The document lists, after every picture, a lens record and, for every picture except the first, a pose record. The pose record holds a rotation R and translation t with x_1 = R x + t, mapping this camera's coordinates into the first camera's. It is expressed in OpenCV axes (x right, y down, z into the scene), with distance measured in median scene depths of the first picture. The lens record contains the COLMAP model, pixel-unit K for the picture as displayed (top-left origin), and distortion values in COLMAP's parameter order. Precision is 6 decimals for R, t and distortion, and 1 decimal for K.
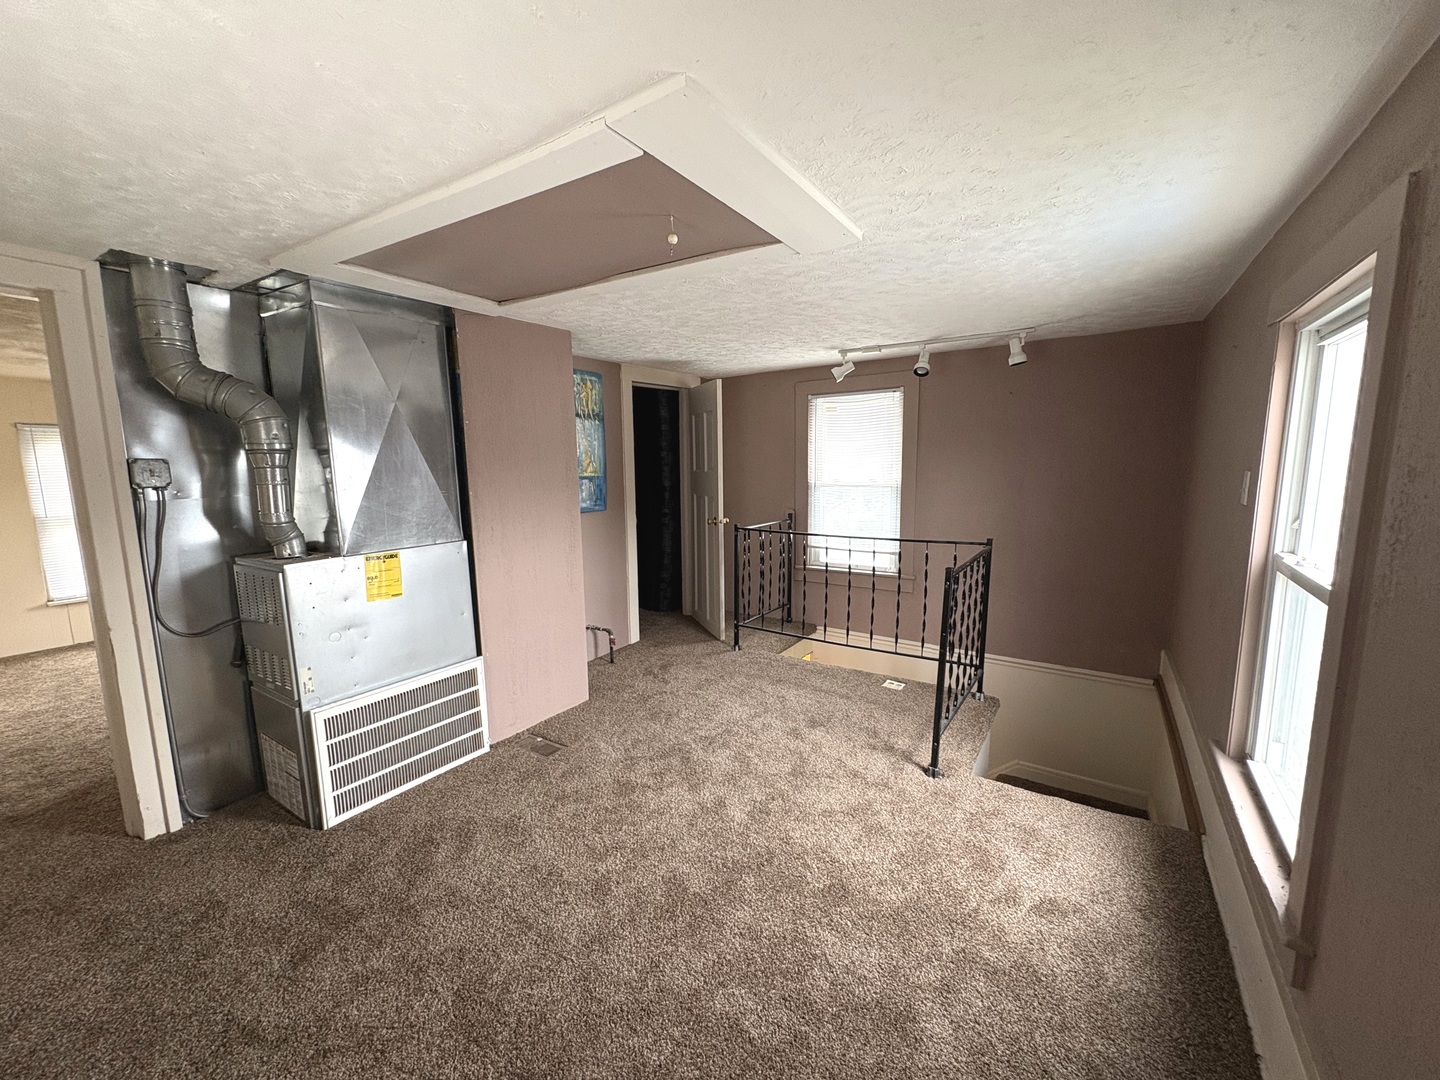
lens RADIAL K [[572.4, 0, 720.3], [0, 572.4, 536.5], [0, 0, 1]] dist [0.000650, -0.000110]
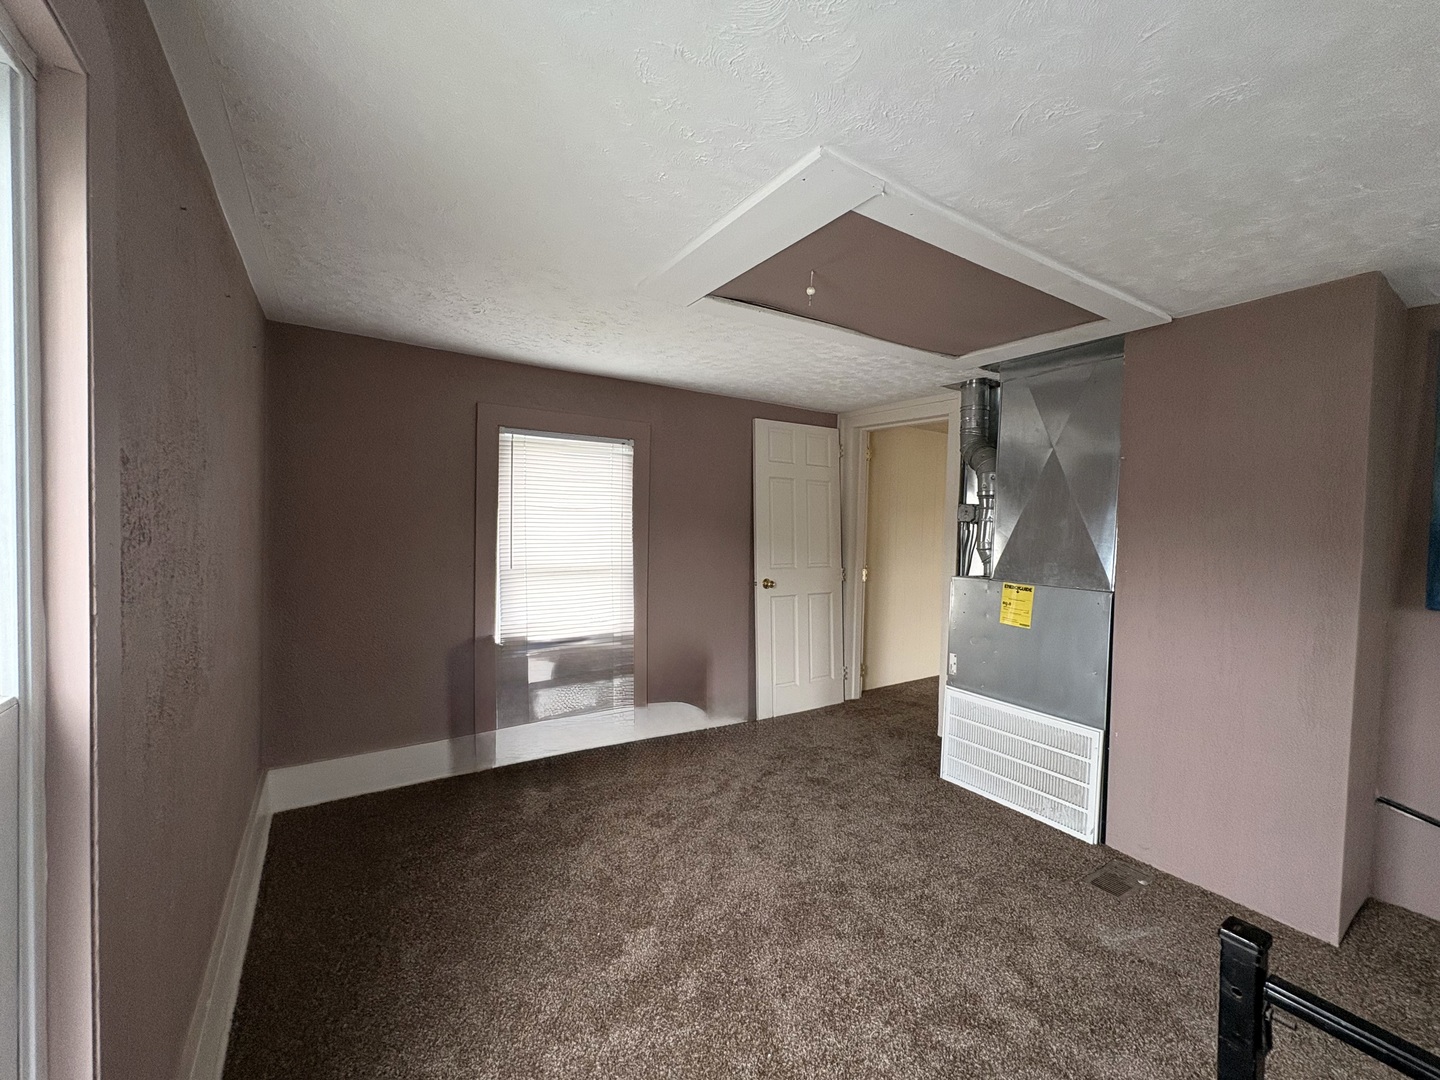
lens RADIAL K [[572.4, 0, 721.5], [0, 572.4, 540.2], [0, 0, 1]] dist [0.000650, -0.000110]
pose [[-0.394972, 0.034040, -0.918062, 0.415784], [-0.139415, 0.985519, 0.096520, -0.052132], [0.908053, 0.166114, -0.384507, 0.553005]]
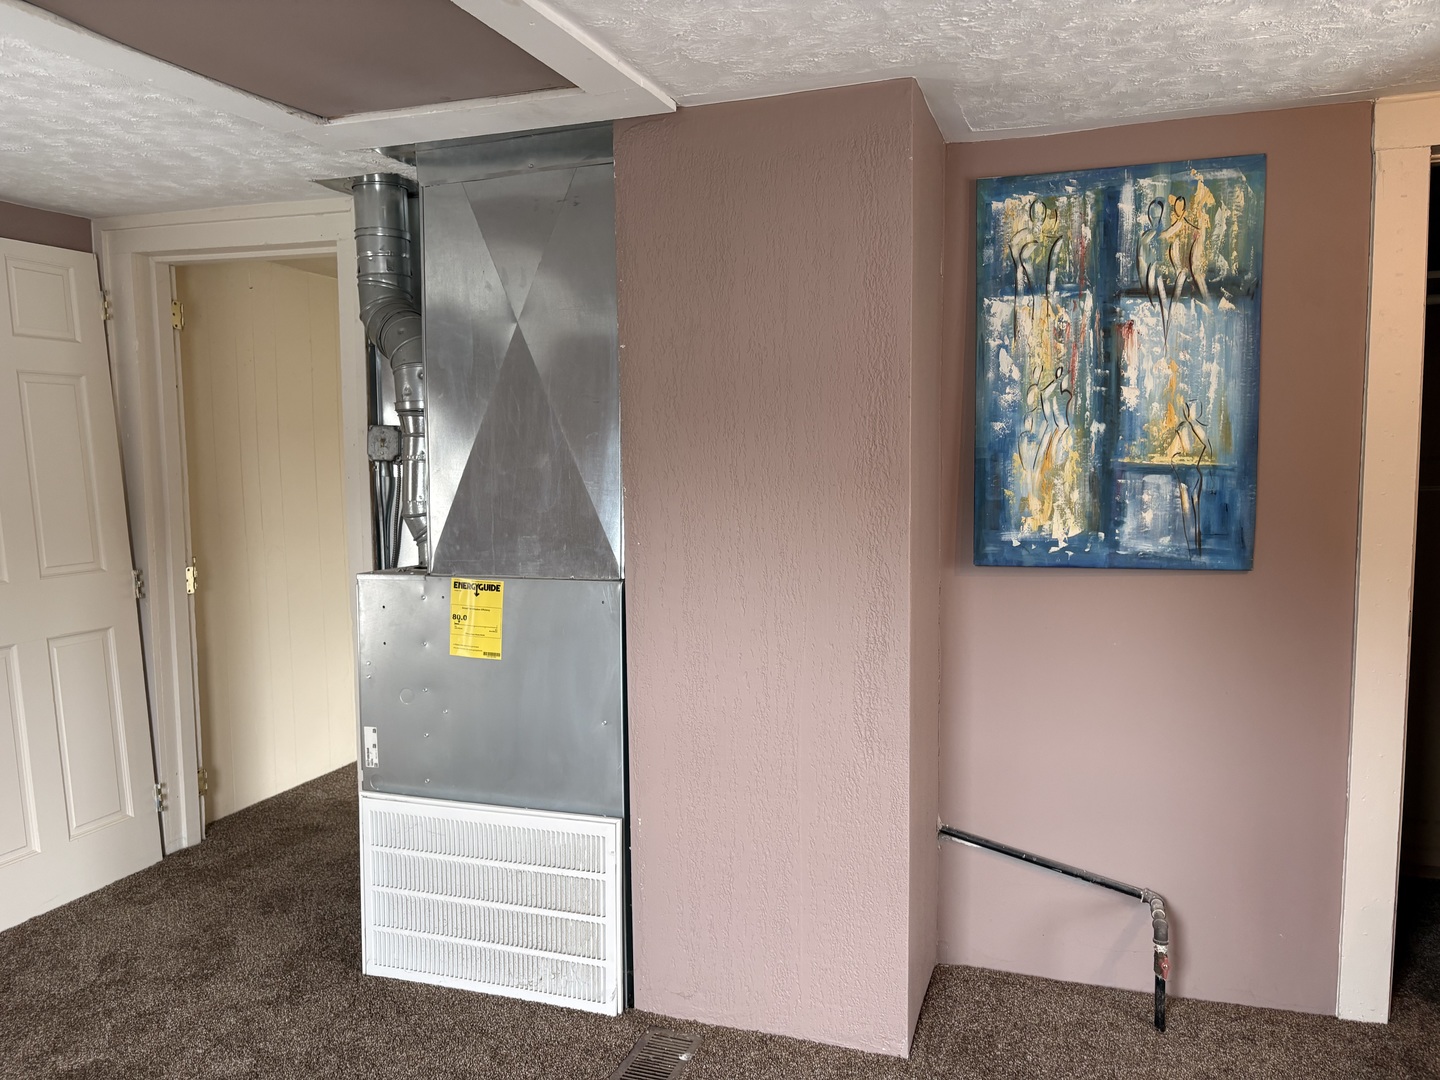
lens RADIAL K [[1085.4, 0, 719.2], [0, 1085.4, 547.7], [0, 0, 1]] dist [0.018886, -0.023430]
pose [[0.247278, 0.096508, -0.964126, 0.347487], [-0.122454, 0.990162, 0.067707, -0.069265], [0.961176, 0.101319, 0.256663, 0.590616]]
